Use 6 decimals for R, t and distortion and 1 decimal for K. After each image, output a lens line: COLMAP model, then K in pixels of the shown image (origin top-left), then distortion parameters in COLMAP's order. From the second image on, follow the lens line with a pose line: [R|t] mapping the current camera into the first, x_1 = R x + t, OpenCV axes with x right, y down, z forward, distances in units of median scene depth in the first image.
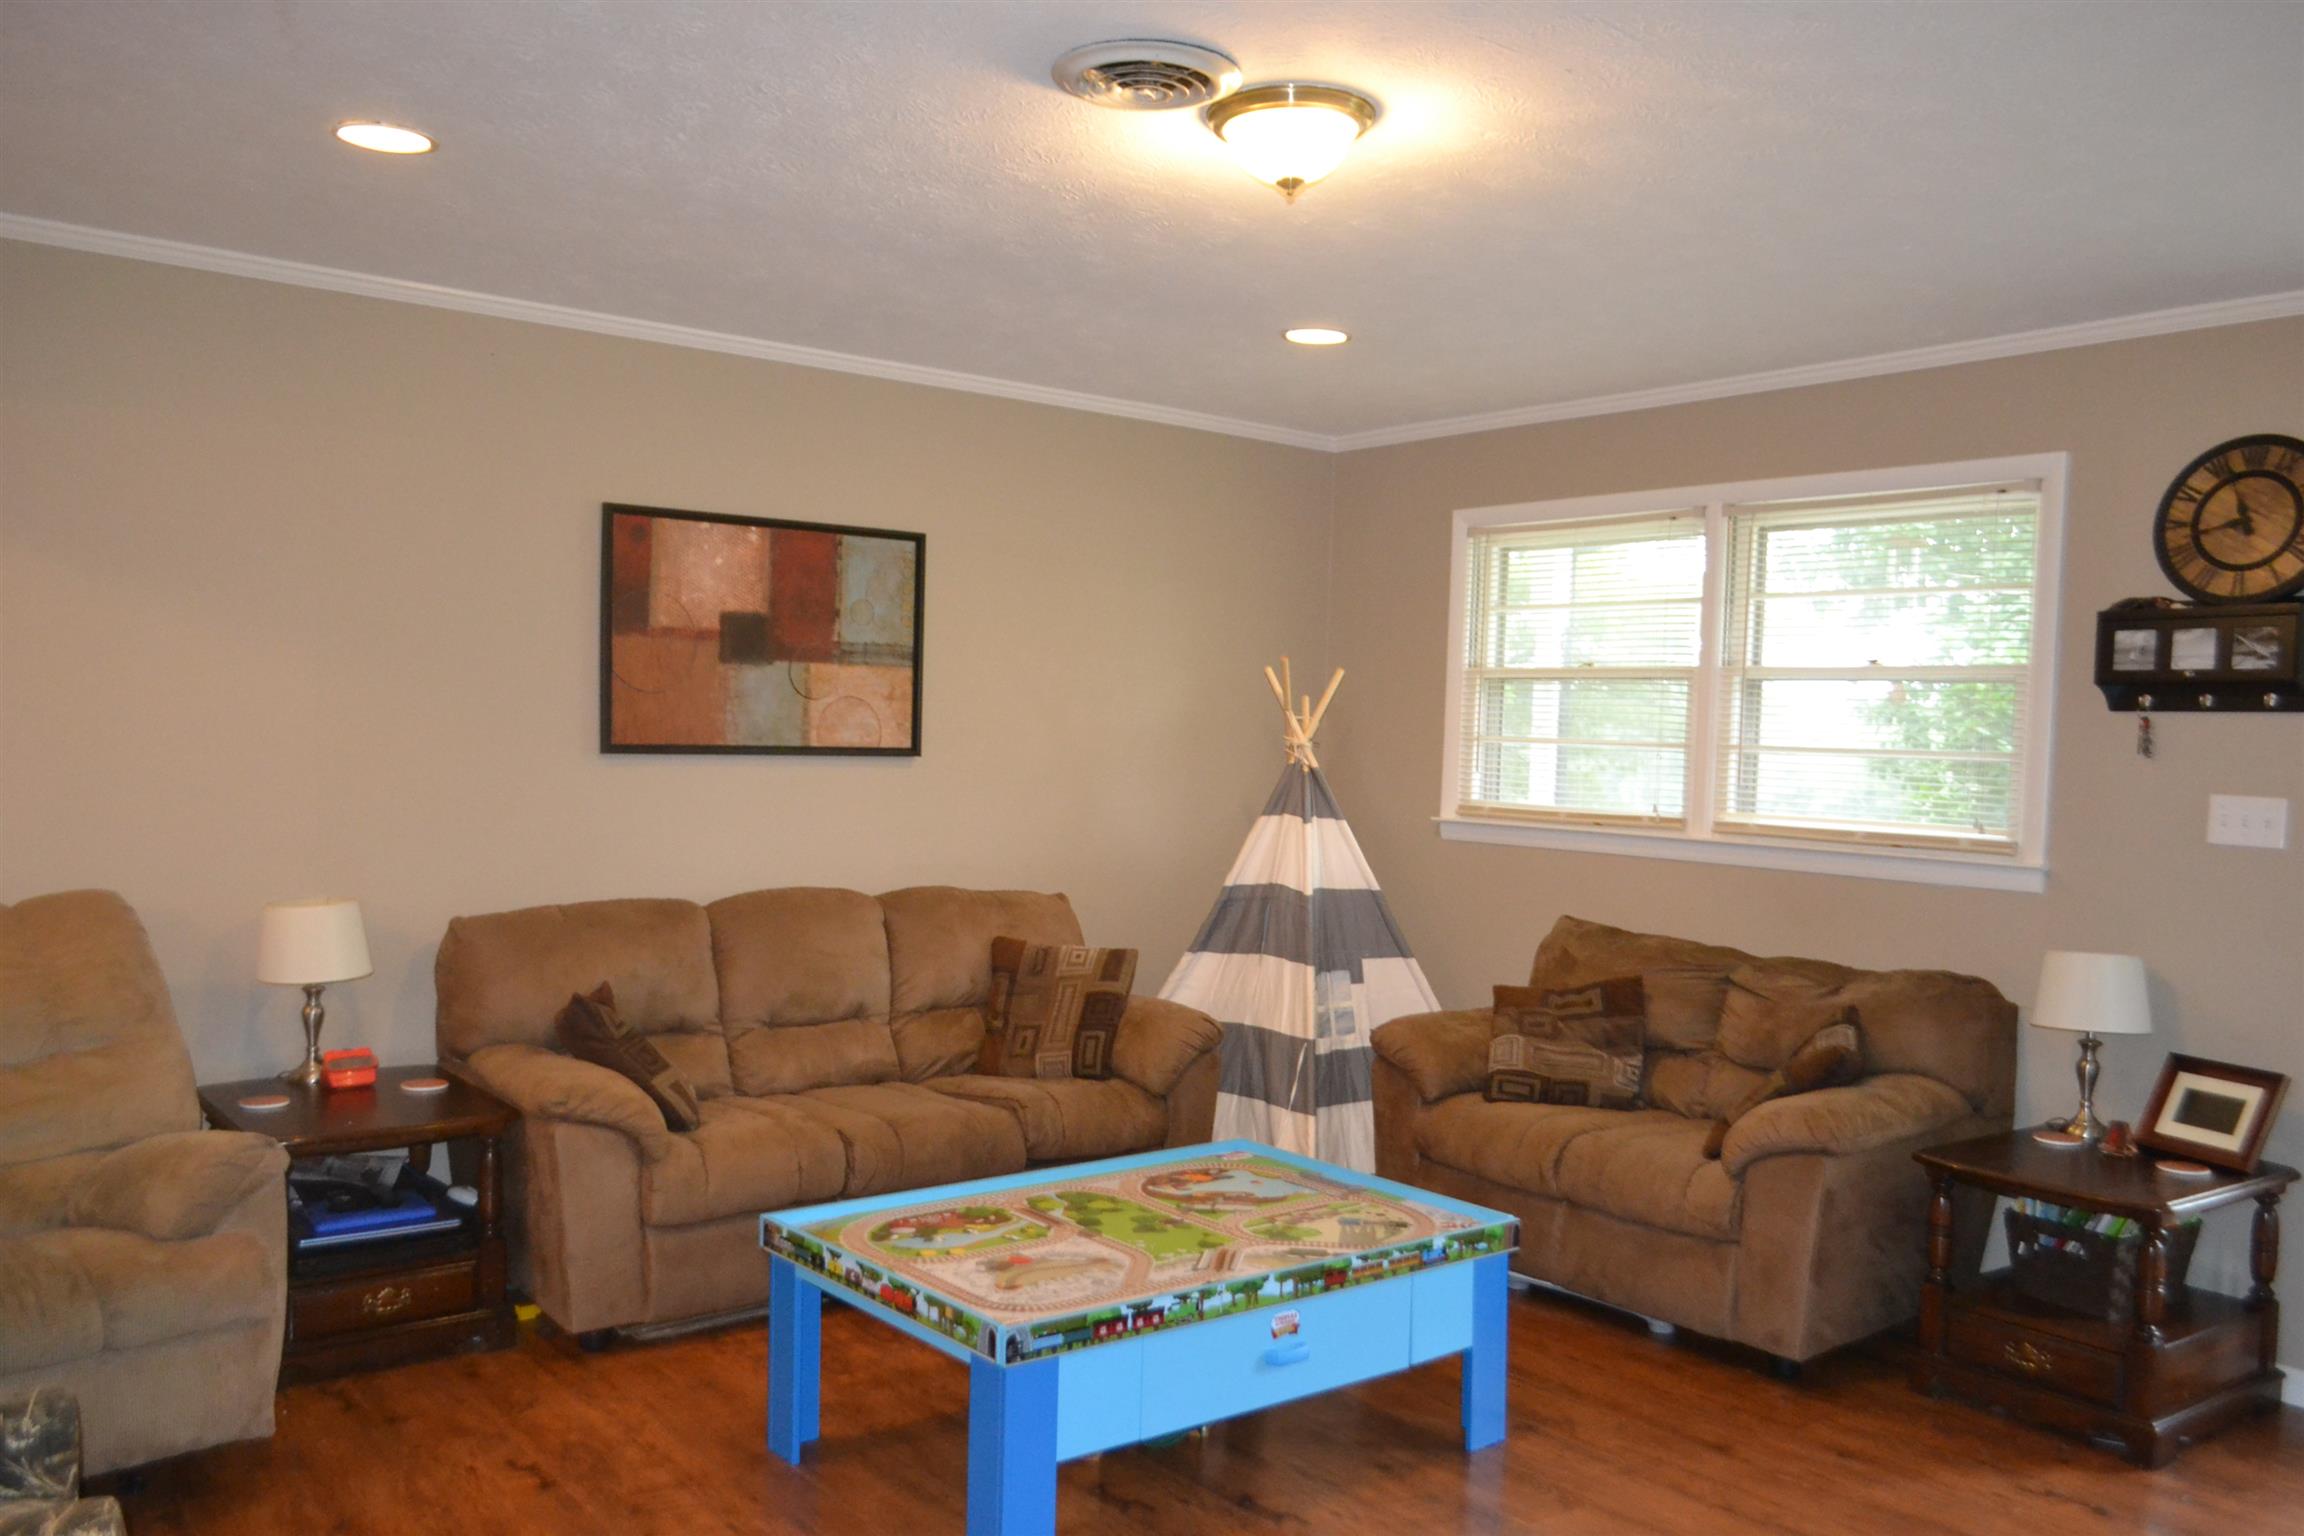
lens RADIAL K [[1822.6, 0, 1185.3], [0, 1822.6, 775.8], [0, 0, 1]] dist [-0.015586, -0.000221]
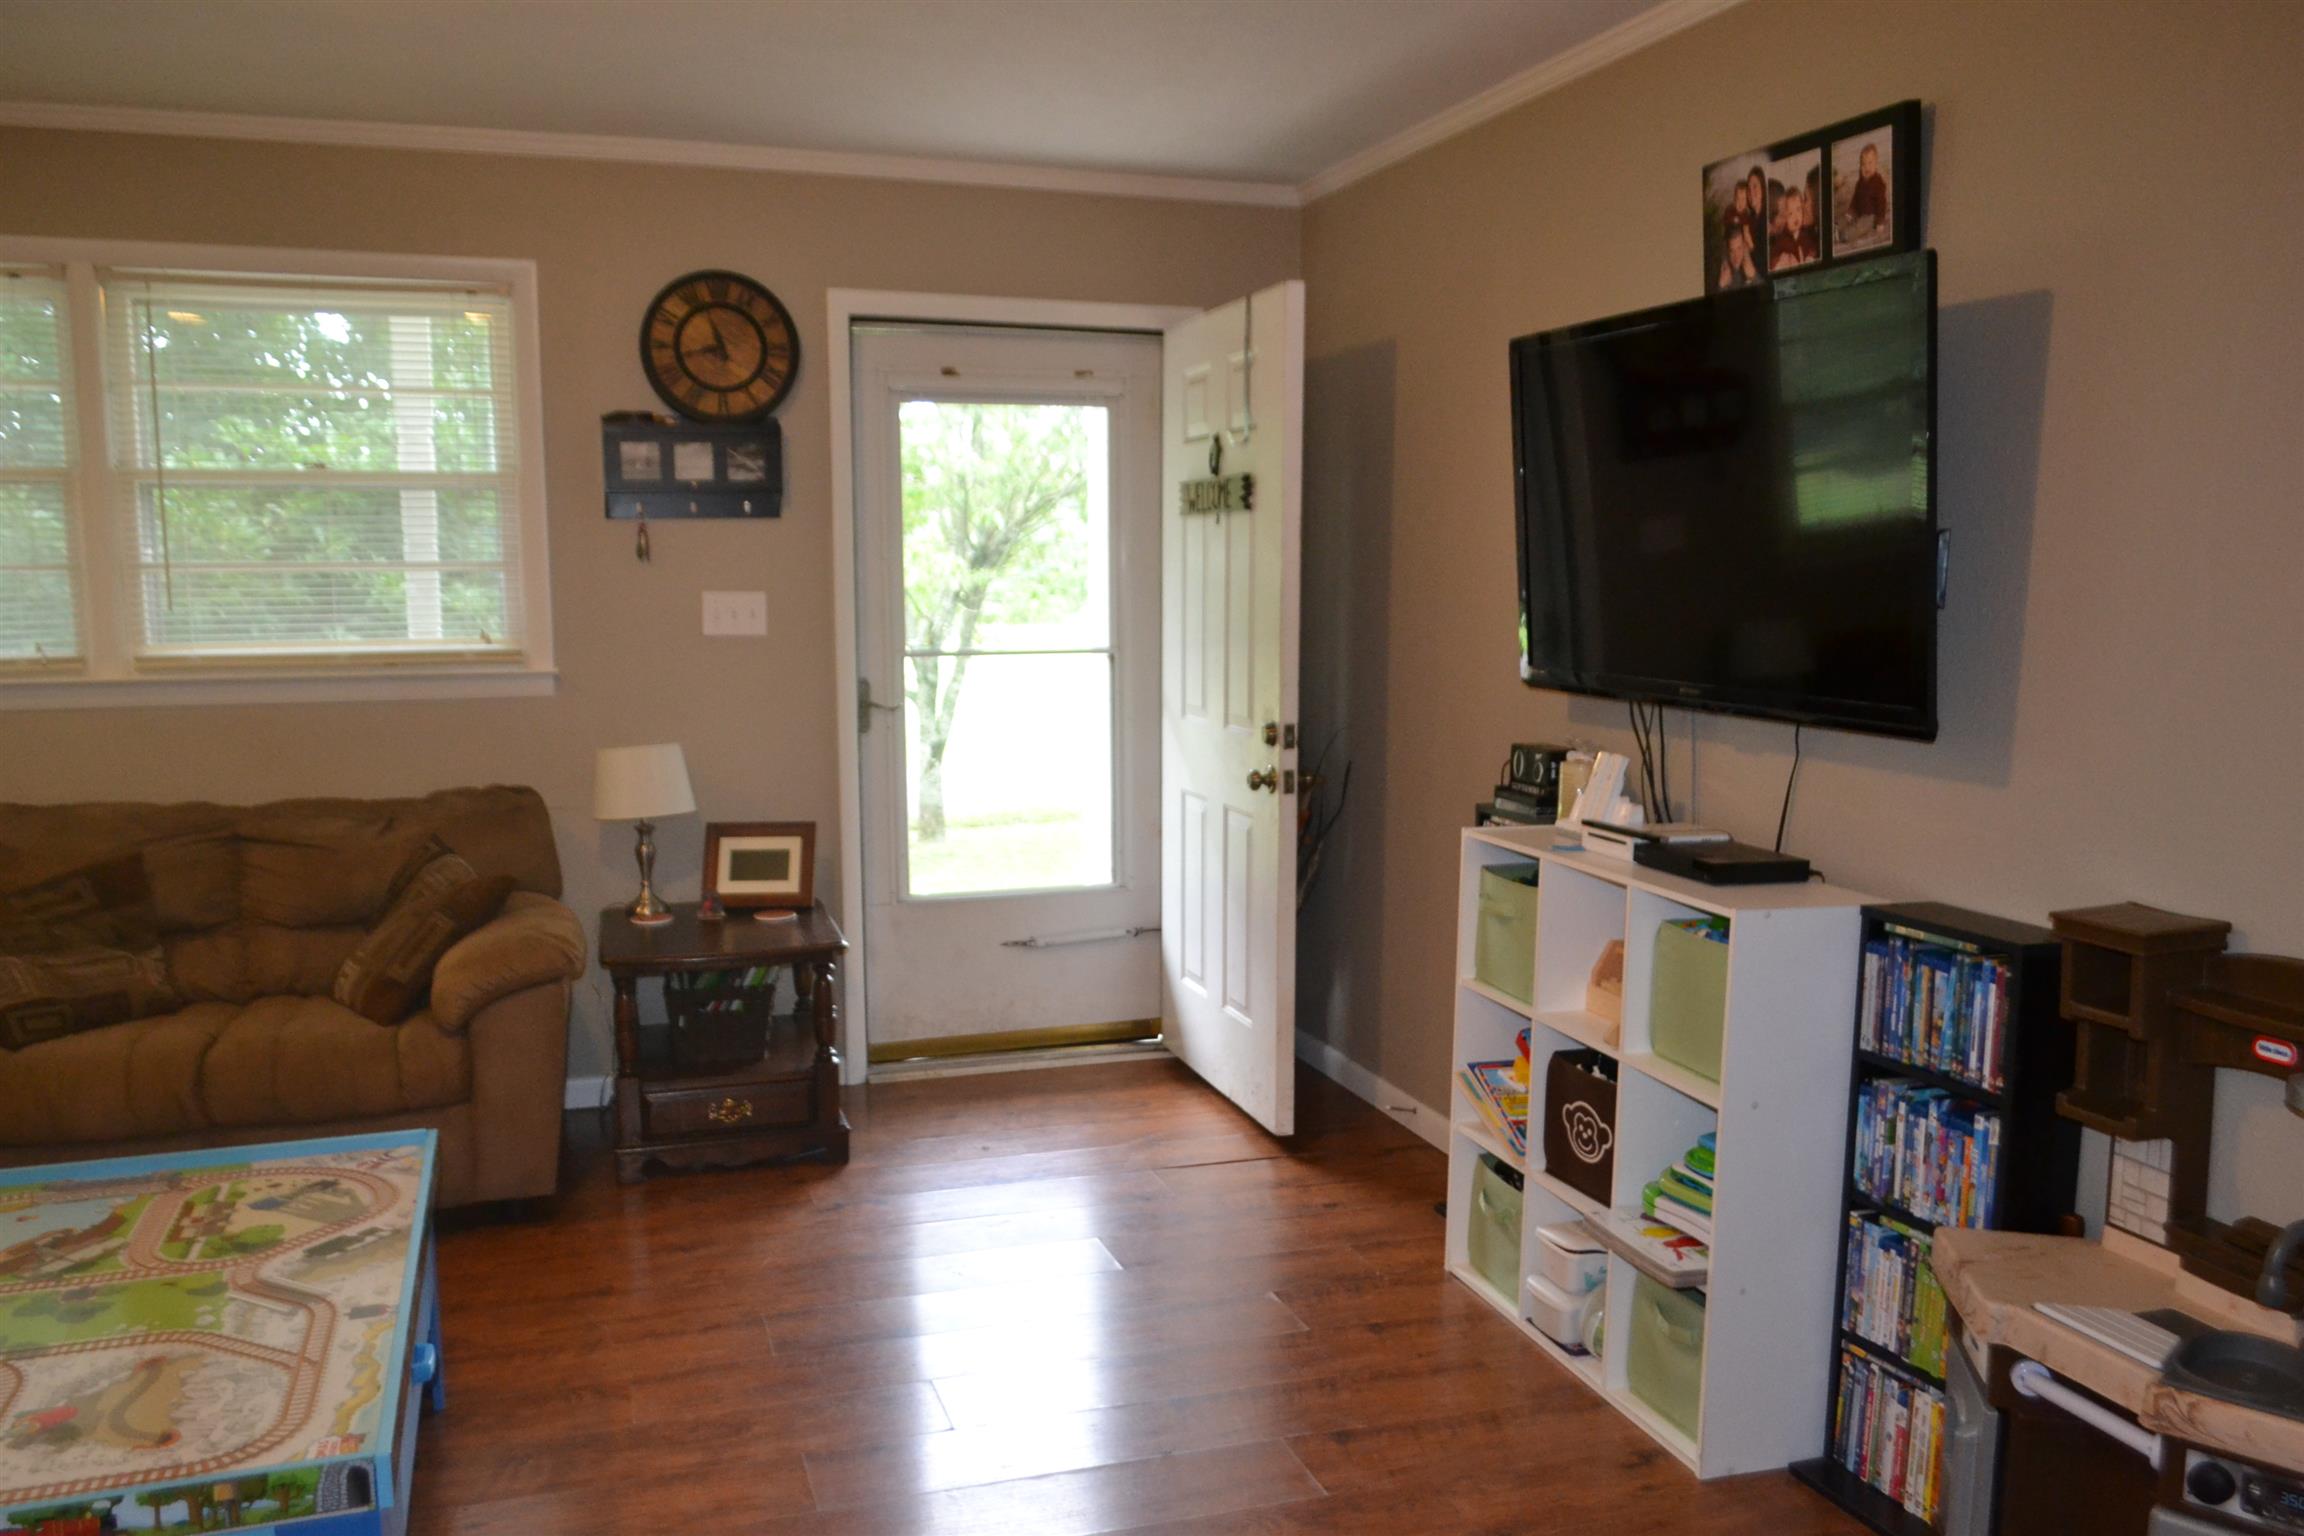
lens RADIAL K [[1822.6, 0, 1185.3], [0, 1822.6, 775.8], [0, 0, 1]] dist [-0.015586, -0.000221]
pose [[0.344342, -0.141794, 0.928075, -0.404565], [0.037847, 0.989822, 0.137185, -0.020996], [-0.938081, -0.012113, 0.346204, 0.330255]]
